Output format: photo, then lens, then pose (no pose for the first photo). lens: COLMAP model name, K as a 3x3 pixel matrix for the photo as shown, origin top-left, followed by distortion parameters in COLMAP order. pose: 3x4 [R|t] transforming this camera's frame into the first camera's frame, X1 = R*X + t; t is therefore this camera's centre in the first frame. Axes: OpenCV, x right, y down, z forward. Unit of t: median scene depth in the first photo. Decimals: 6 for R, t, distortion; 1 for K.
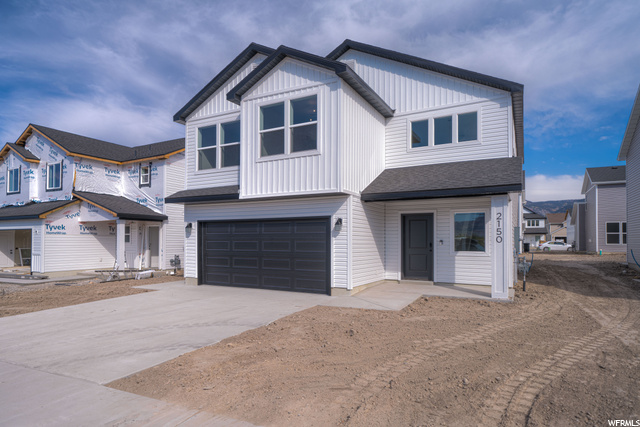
lens RADIAL K [[367.0, 0, 320.0], [0, 367.0, 235.1], [0, 0, 1]] dist [0.003279, 0.000241]
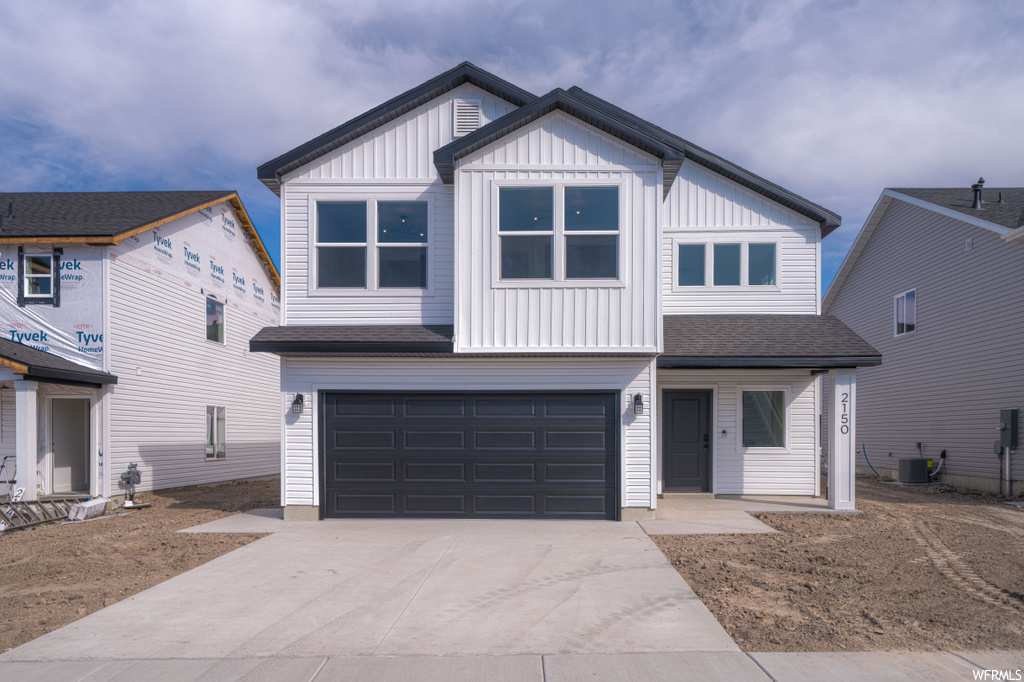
lens RADIAL K [[701.2, 0, 513.6], [0, 701.2, 441.4], [0, 0, 1]] dist [0.005713, 0.001276]
pose [[0.892821, -0.004261, 0.450392, -0.597642], [-0.007411, 0.999681, 0.024149, 0.005429], [-0.450351, -0.024898, 0.892504, 0.039111]]
